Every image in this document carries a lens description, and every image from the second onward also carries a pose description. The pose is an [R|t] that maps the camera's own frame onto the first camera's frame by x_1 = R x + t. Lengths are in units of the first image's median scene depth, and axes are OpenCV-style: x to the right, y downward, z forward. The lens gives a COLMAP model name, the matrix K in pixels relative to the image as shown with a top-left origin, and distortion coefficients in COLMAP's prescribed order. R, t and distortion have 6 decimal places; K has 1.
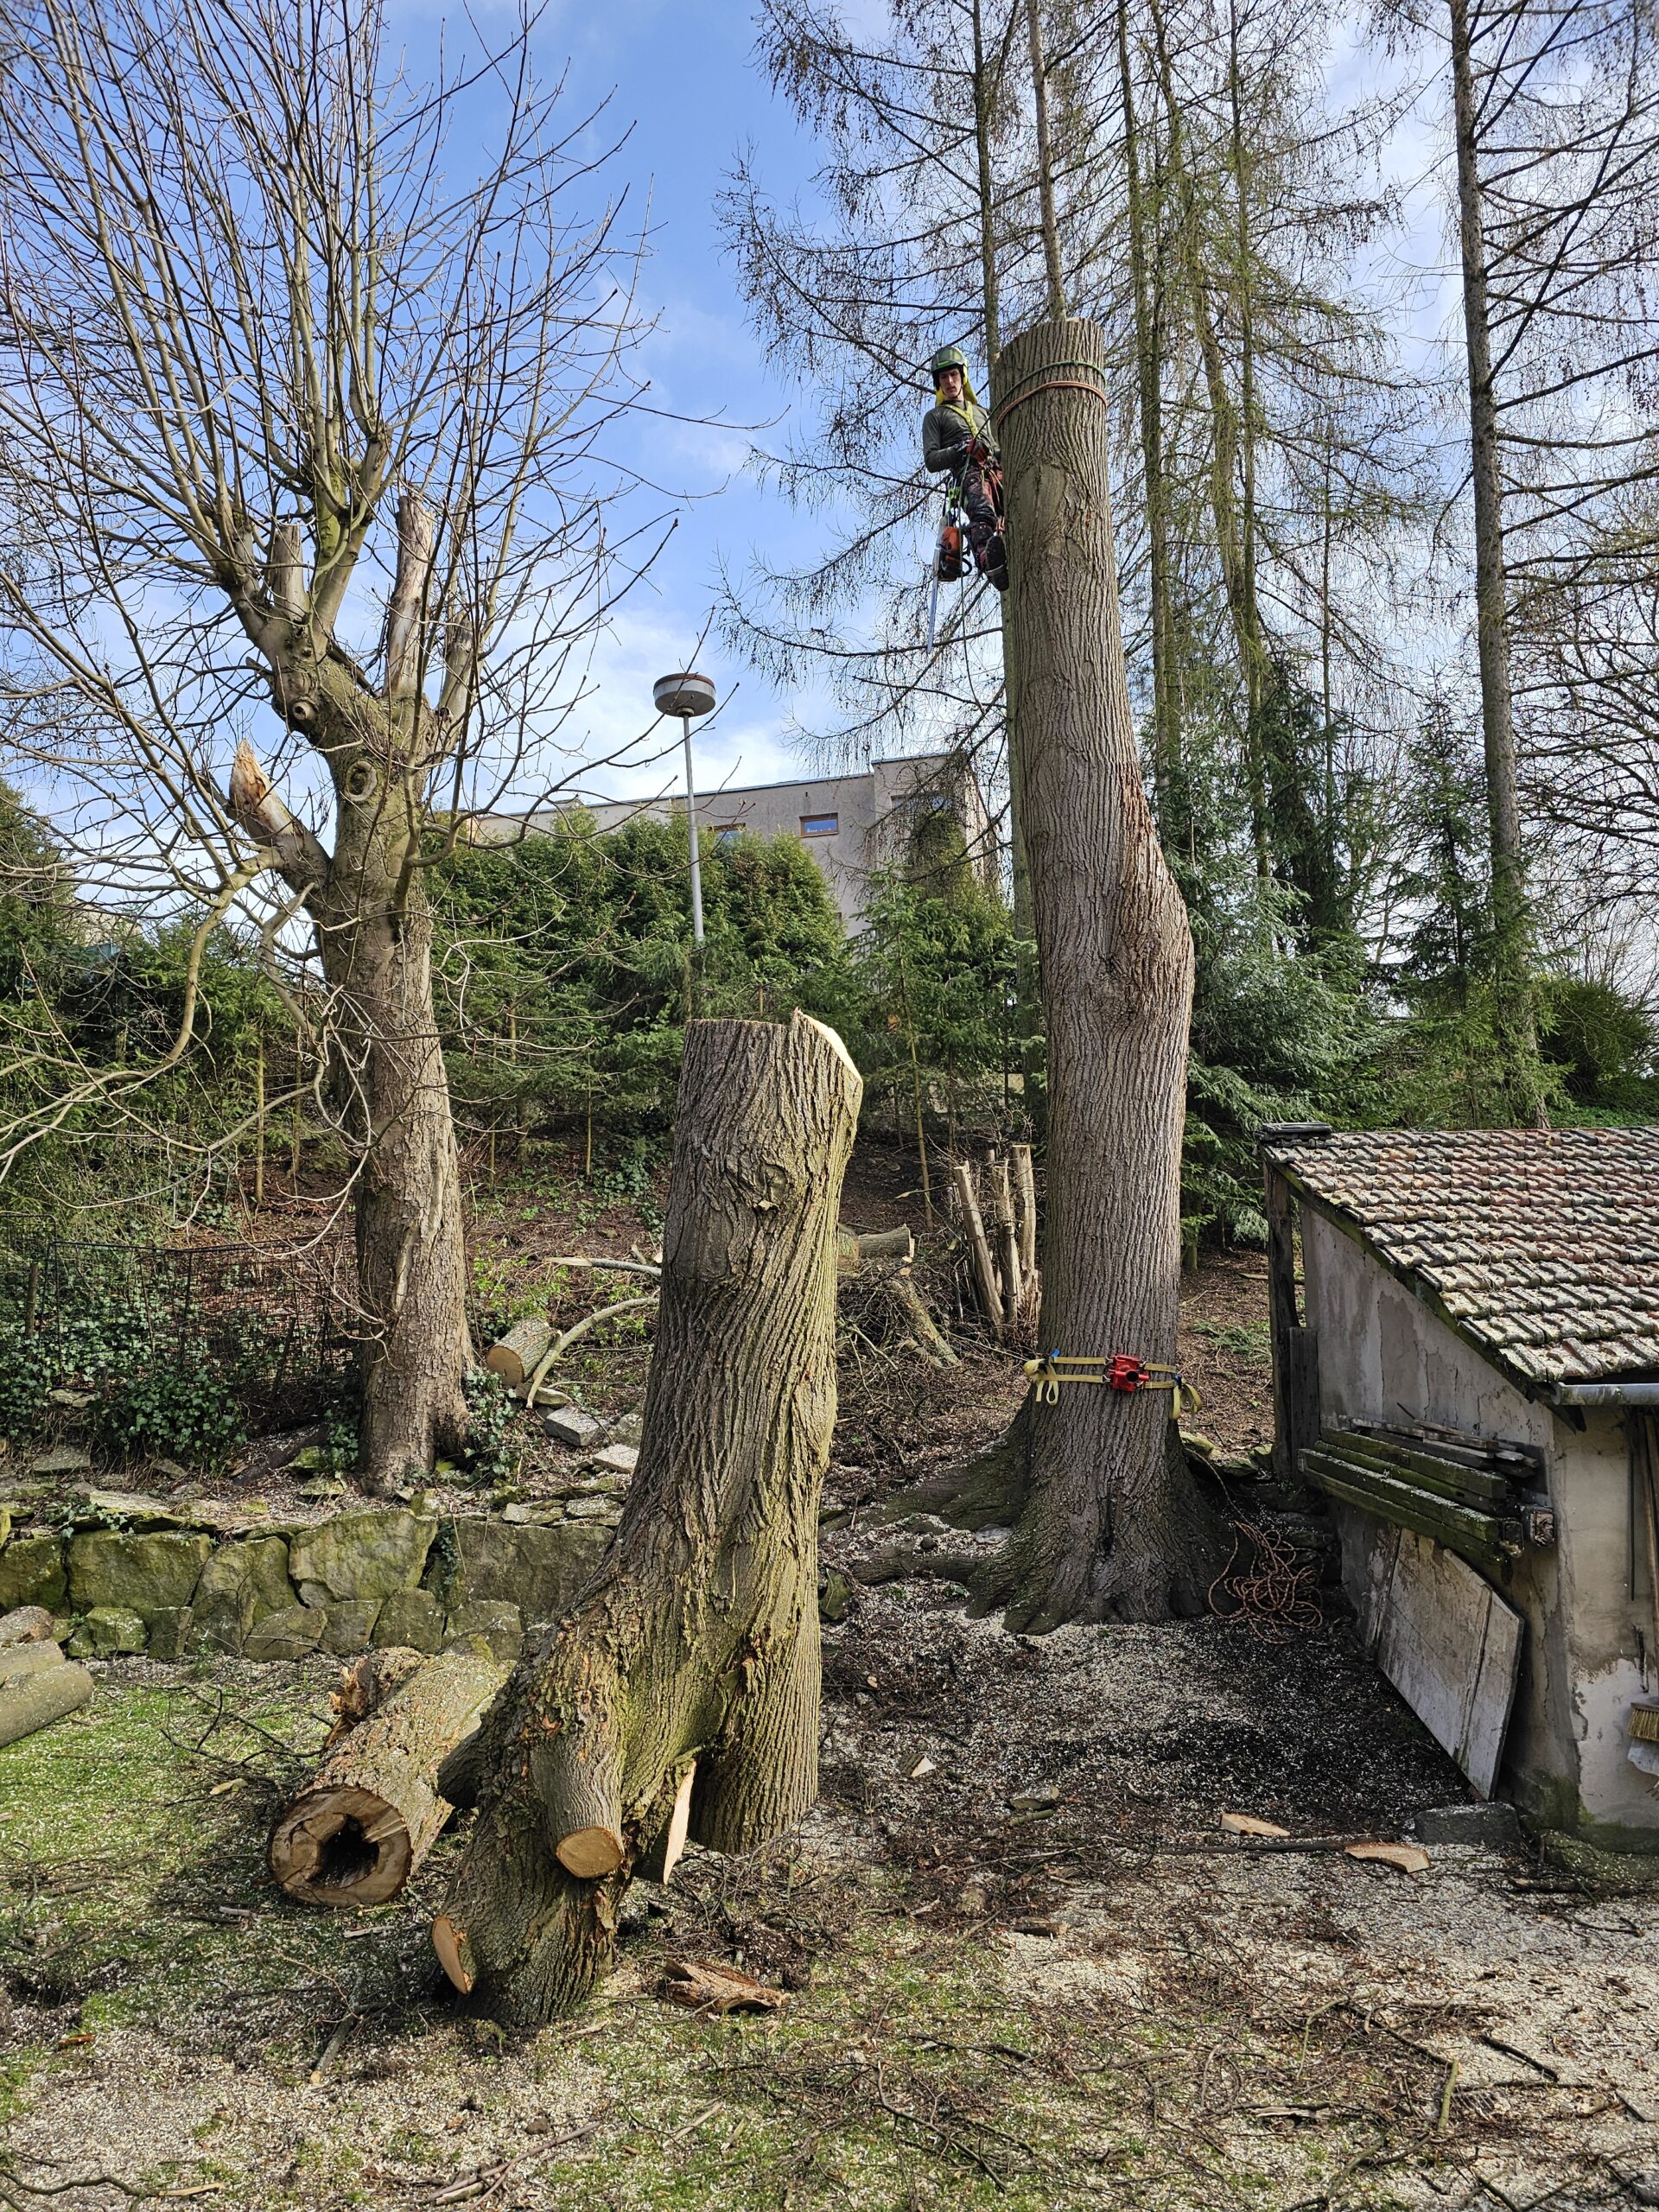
lens RADIAL K [[1481.8, 0, 829.5], [0, 1481.8, 1106.0], [0, 0, 1]] dist [0.084866, -0.060313]
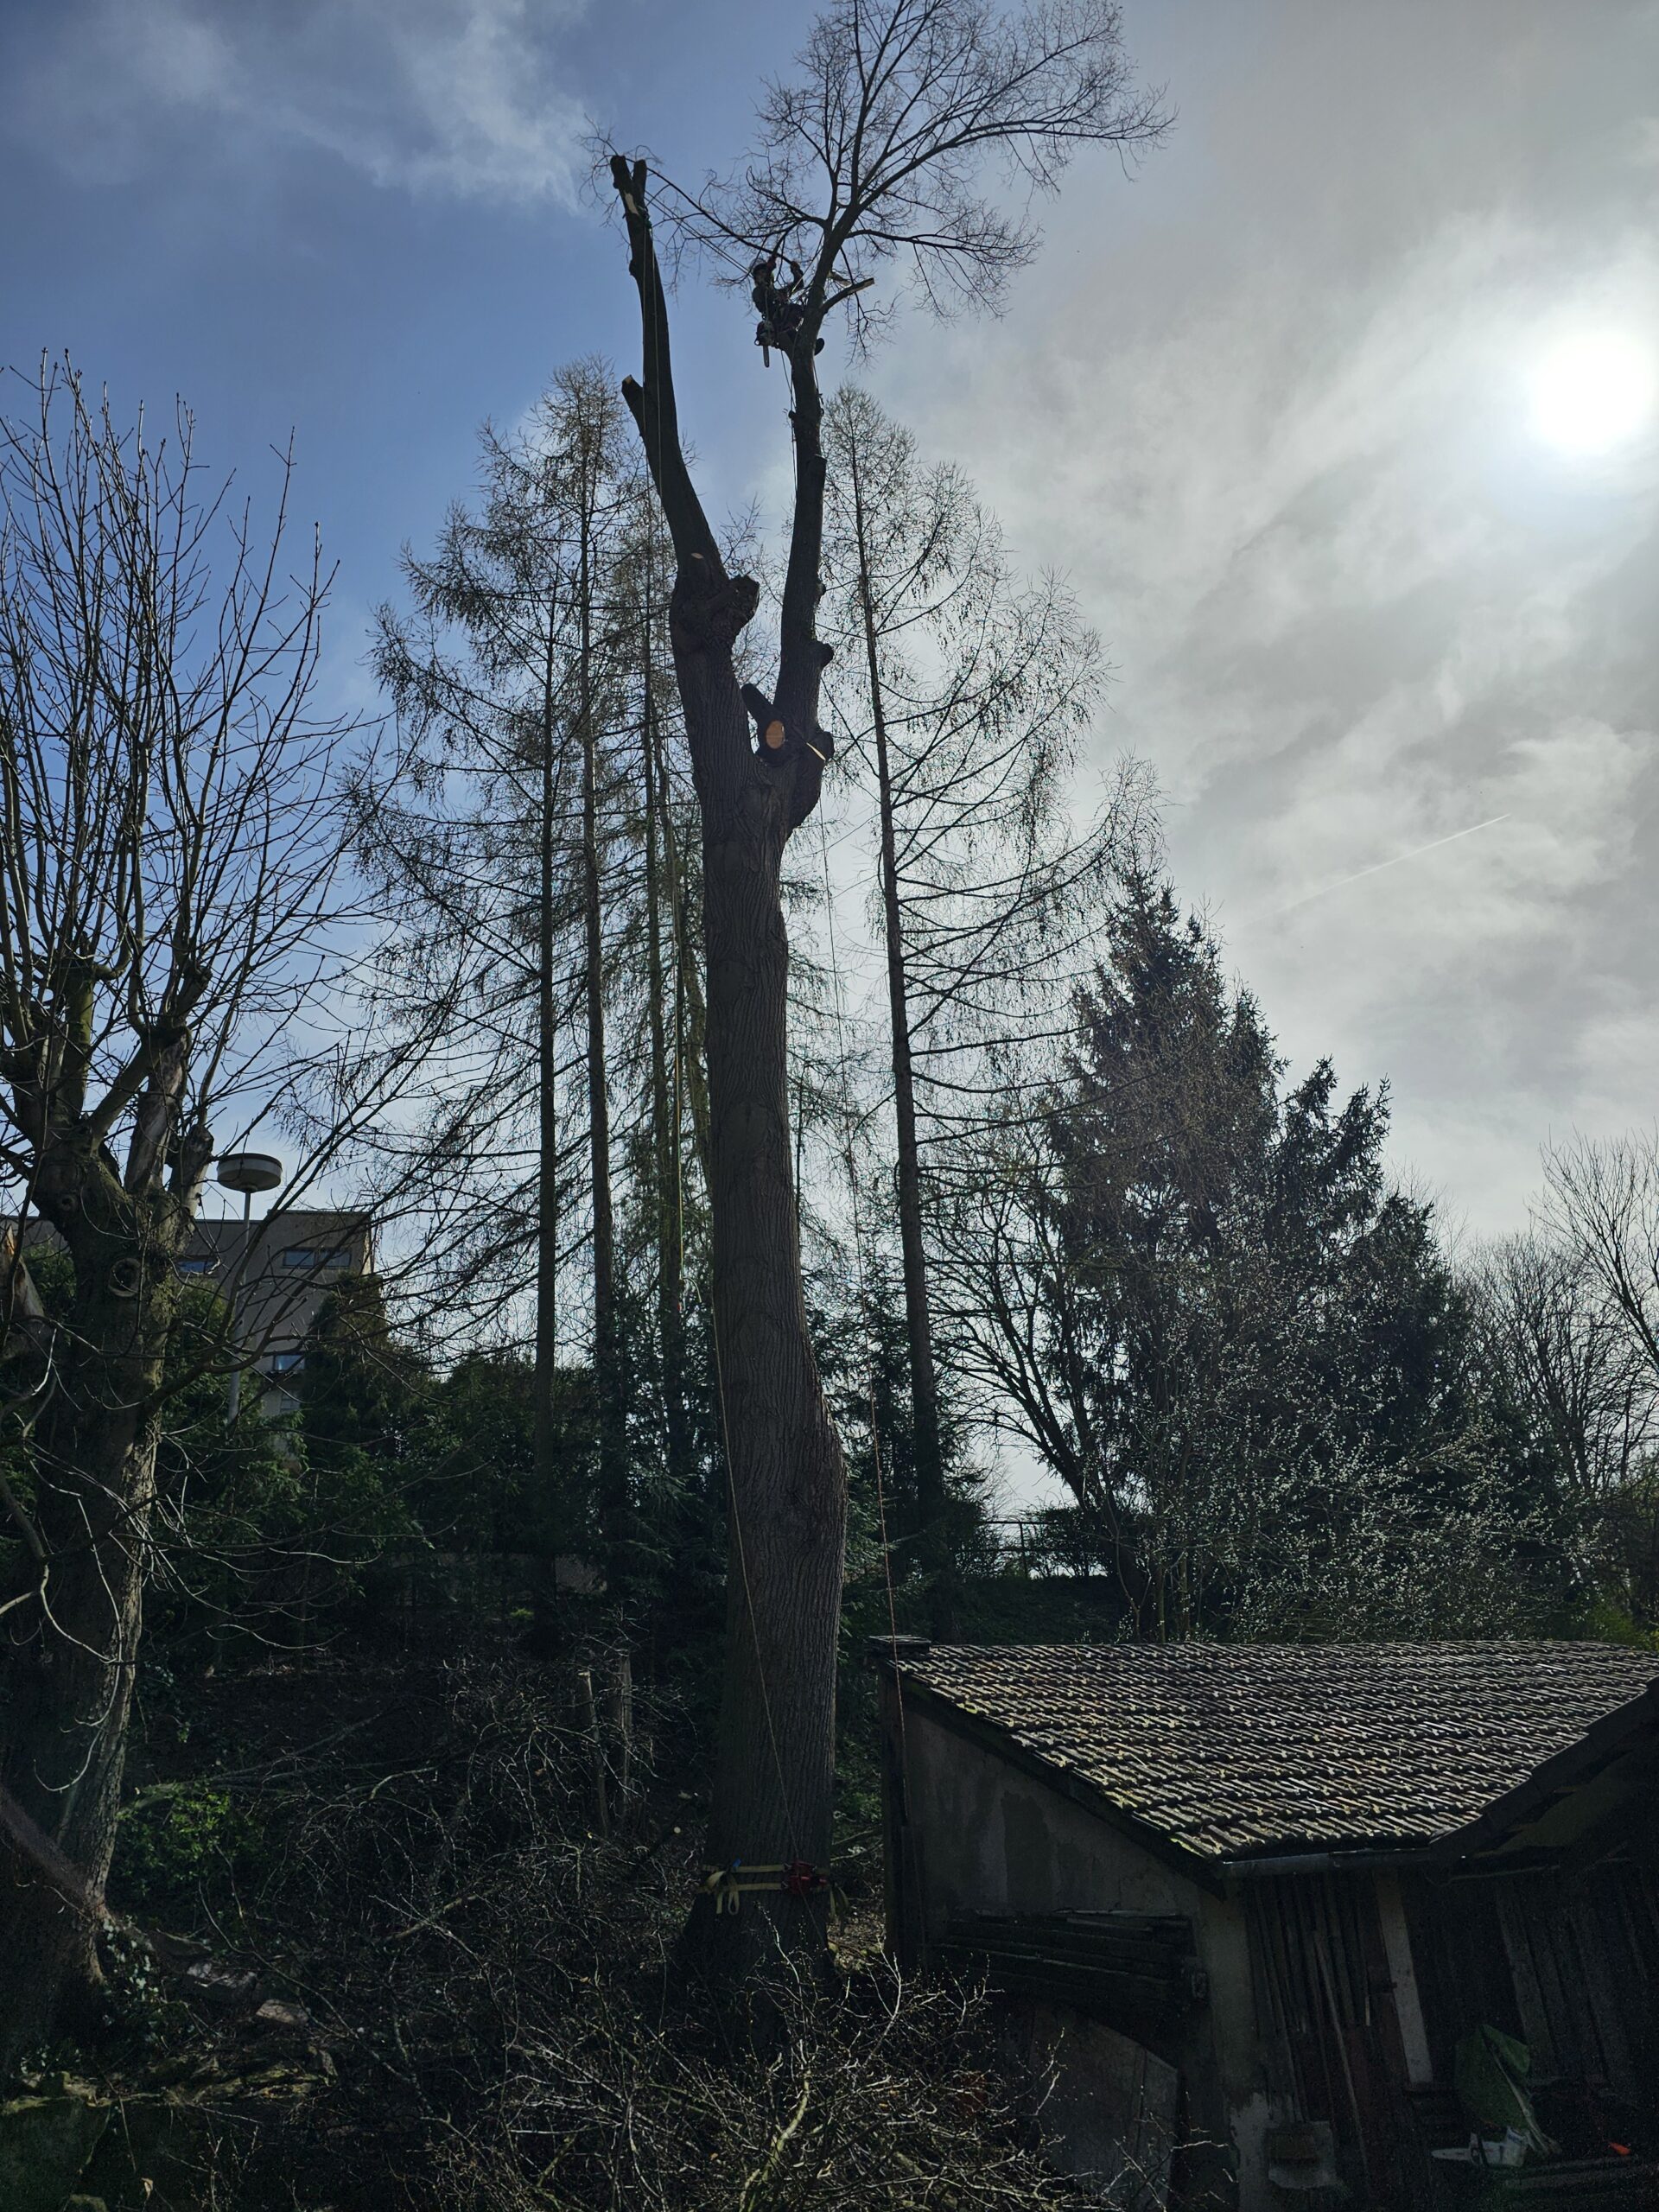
lens RADIAL K [[1481.8, 0, 829.5], [0, 1481.8, 1106.0], [0, 0, 1]] dist [0.084866, -0.060313]
pose [[0.878064, 0.164095, 0.449529, -0.214379], [-0.024856, 0.953741, -0.299600, -0.020058], [-0.477897, 0.251894, 0.841524, -0.063345]]
